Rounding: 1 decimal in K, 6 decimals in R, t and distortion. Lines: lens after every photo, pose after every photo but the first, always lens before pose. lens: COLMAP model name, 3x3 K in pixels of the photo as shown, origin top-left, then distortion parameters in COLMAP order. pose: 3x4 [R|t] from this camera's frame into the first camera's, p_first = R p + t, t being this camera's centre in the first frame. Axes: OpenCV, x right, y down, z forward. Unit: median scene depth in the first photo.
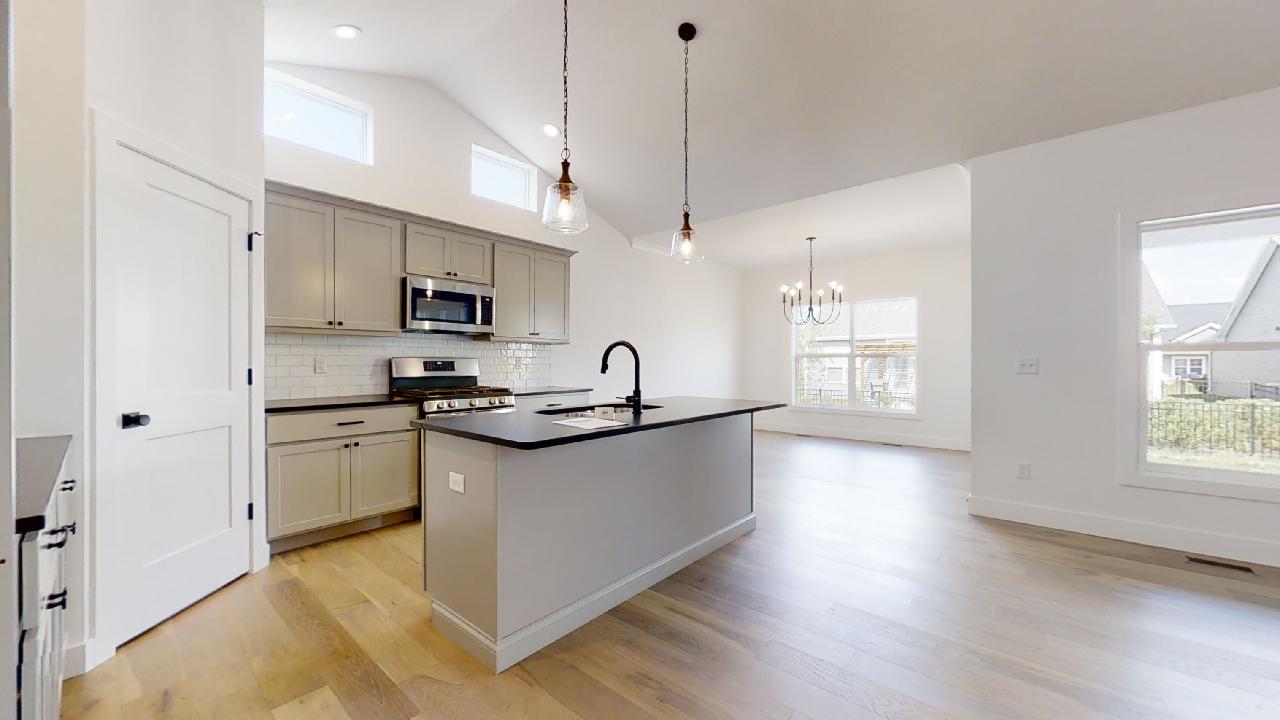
lens RADIAL K [[470.6, 0, 637.6], [0, 470.6, 363.0], [0, 0, 1]] dist [-0.001273, -0.000065]
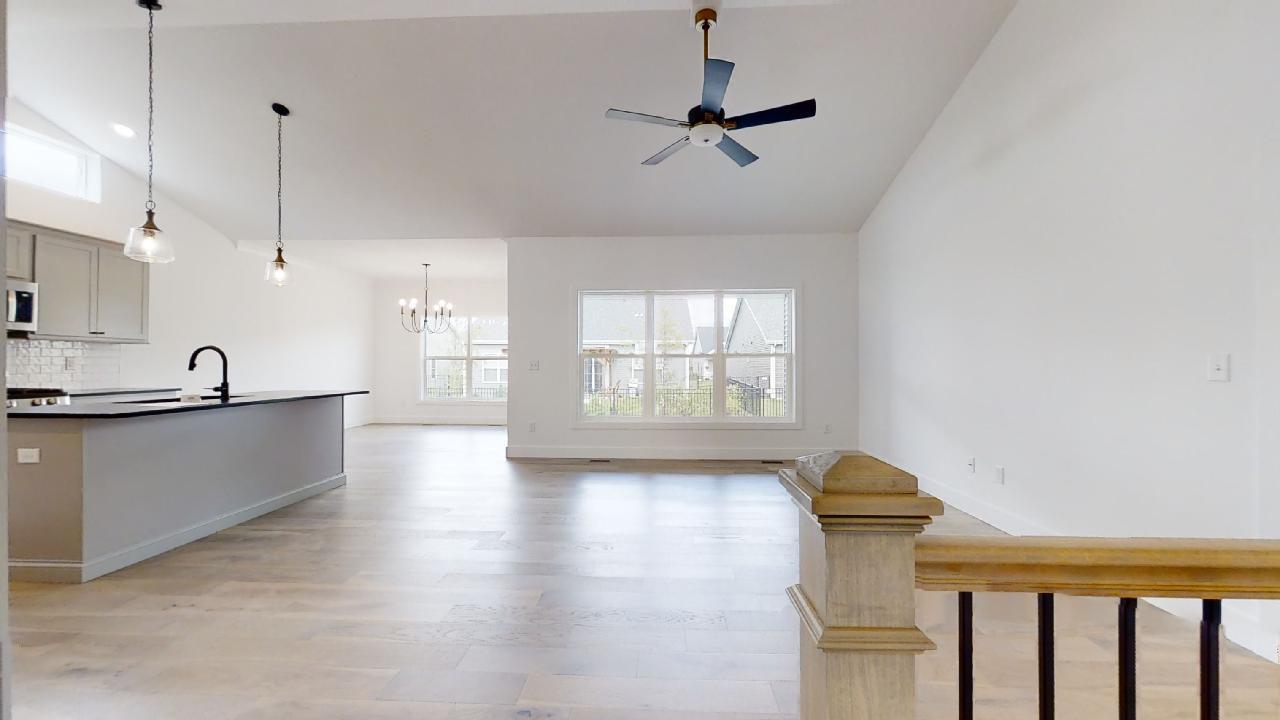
lens RADIAL K [[470.6, 0, 643.5], [0, 470.6, 366.0], [0, 0, 1]] dist [-0.001273, -0.000065]
pose [[0.779812, -0.000049, 0.626014, 0.067208], [-0.002105, 0.999994, 0.002701, 0.002001], [-0.626011, -0.003424, 0.779807, -0.595586]]
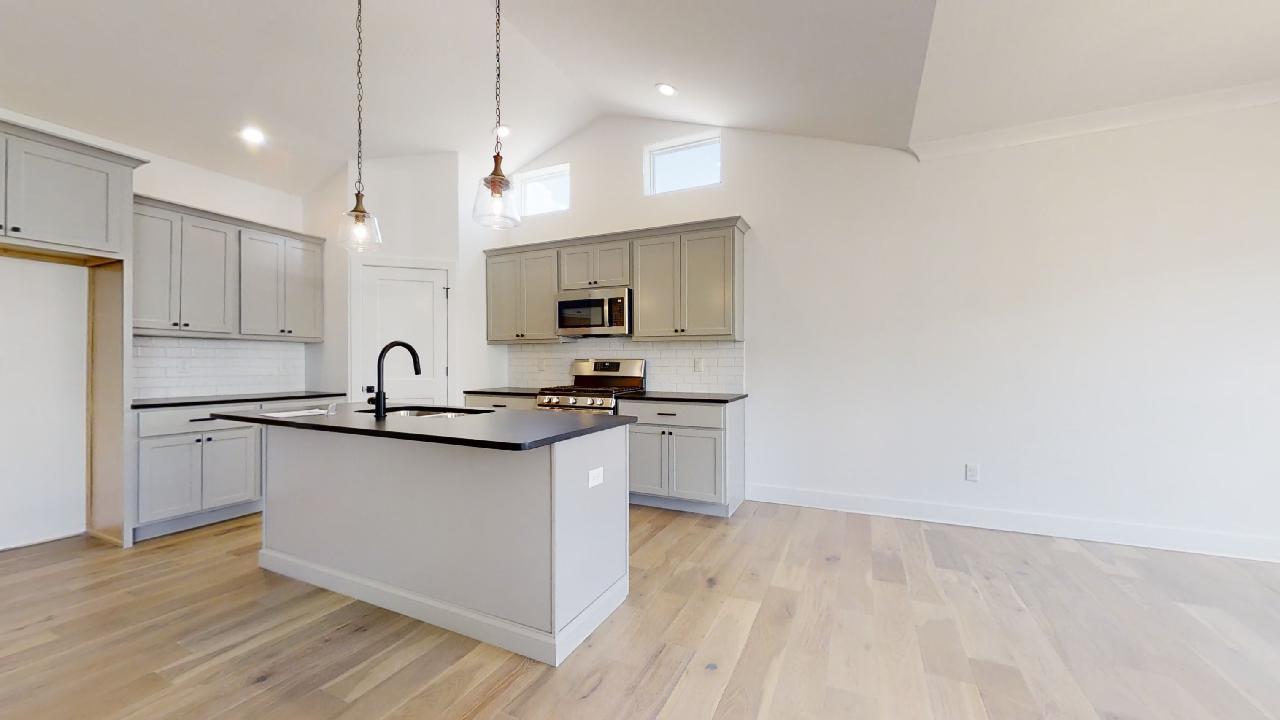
lens RADIAL K [[470.6, 0, 642.7], [0, 470.6, 360.7], [0, 0, 1]] dist [-0.001273, -0.000065]
pose [[0.268349, -0.005670, -0.963305, 0.782751], [-0.002397, 0.999976, -0.006553, -0.000431], [0.963319, 0.004067, 0.268329, 0.927232]]
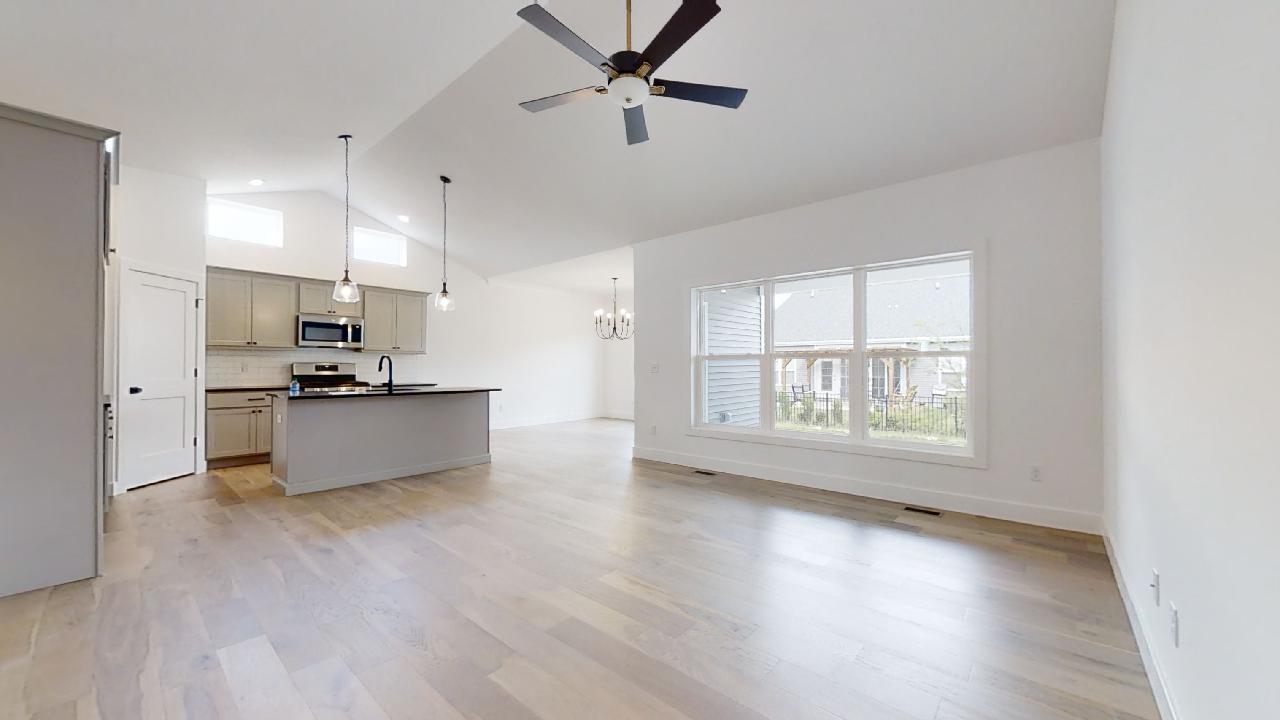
lens RADIAL K [[470.6, 0, 643.5], [0, 470.6, 362.6], [0, 0, 1]] dist [-0.001273, -0.000065]
pose [[0.999999, 0.000688, -0.000990, 0.783279], [-0.000696, 0.999963, -0.008605, 0.001059], [0.000984, 0.008606, 0.999962, -0.717393]]
